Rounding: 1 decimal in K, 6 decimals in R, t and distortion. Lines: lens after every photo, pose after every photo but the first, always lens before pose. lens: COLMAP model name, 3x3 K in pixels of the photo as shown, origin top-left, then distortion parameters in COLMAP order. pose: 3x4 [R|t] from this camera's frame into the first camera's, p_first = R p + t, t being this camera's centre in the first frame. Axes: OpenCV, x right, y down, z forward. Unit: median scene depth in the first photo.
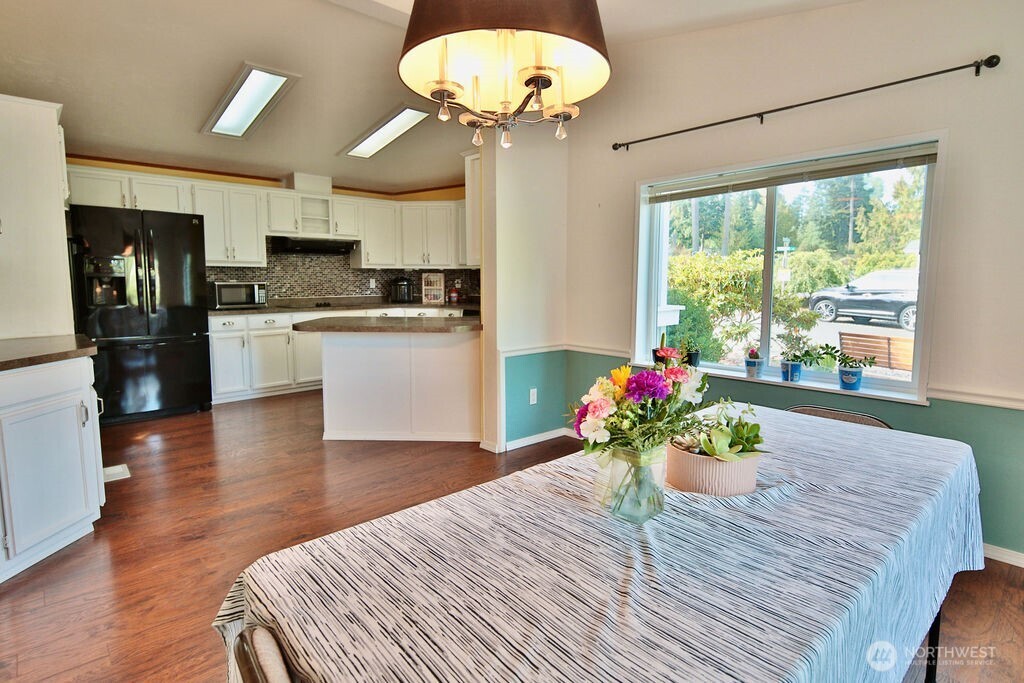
lens RADIAL K [[527.9, 0, 513.1], [0, 527.9, 330.7], [0, 0, 1]] dist [0.010448, -0.007460]
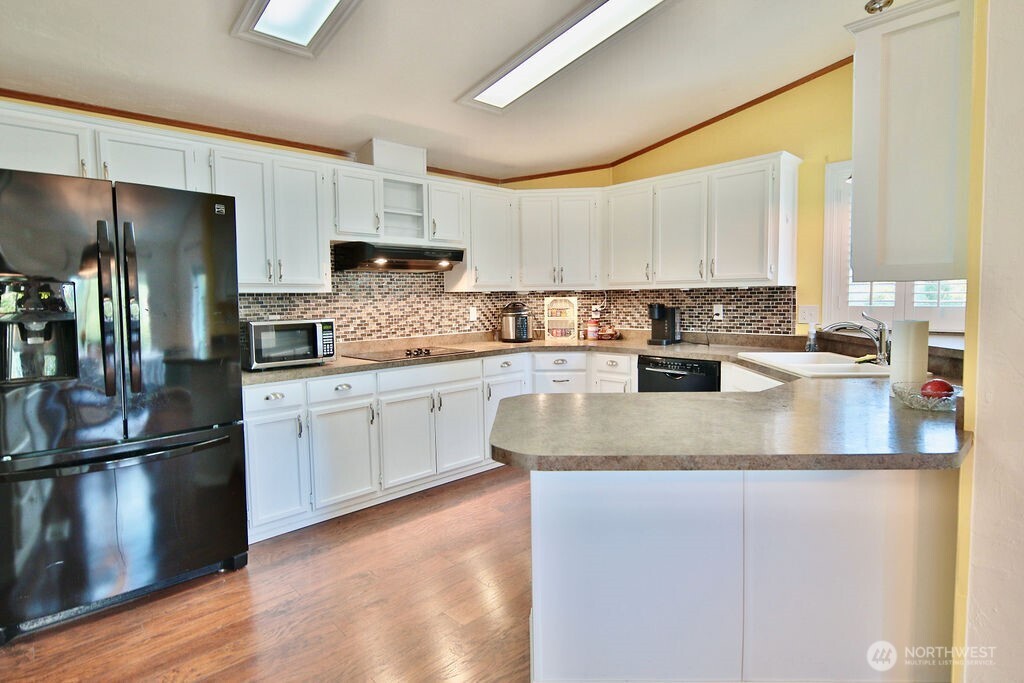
lens RADIAL K [[524.2, 0, 512.2], [0, 524.2, 331.2], [0, 0, 1]] dist [0.003053, -0.003396]
pose [[0.999808, -0.018156, 0.007371, -0.288617], [0.018411, 0.999179, -0.036090, -0.056064], [-0.006710, 0.036219, 0.999321, 0.441471]]
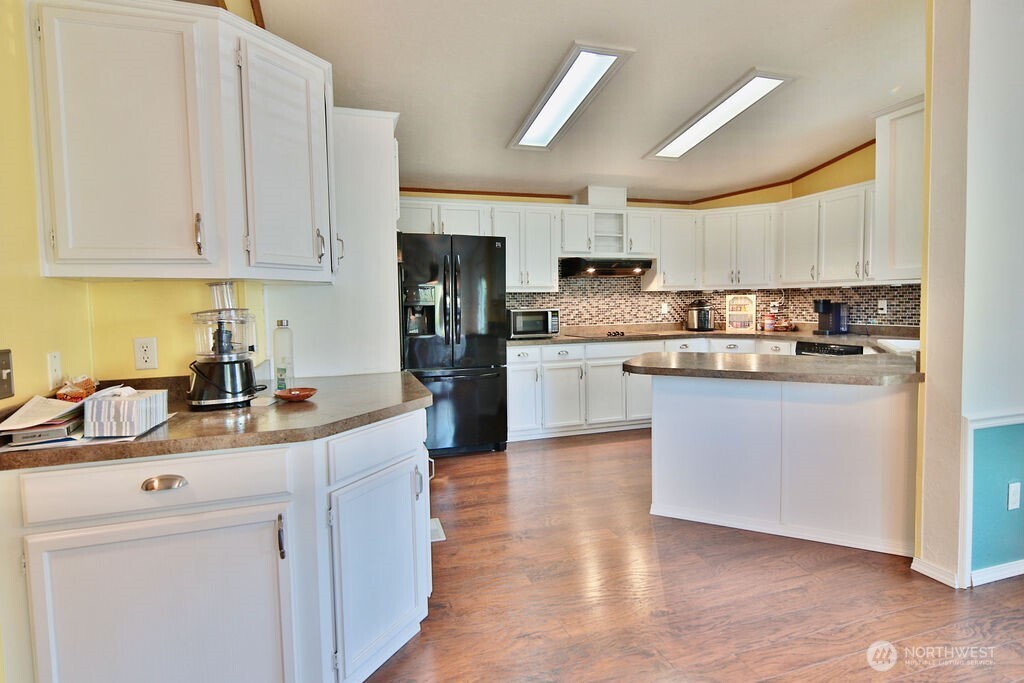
lens RADIAL K [[524.2, 0, 512.2], [0, 524.2, 331.2], [0, 0, 1]] dist [0.003053, -0.003396]
pose [[0.907922, 0.005844, -0.419098, -0.174417], [-0.024331, 0.998951, -0.038780, -0.018086], [0.418432, 0.045407, 0.907112, 0.168555]]
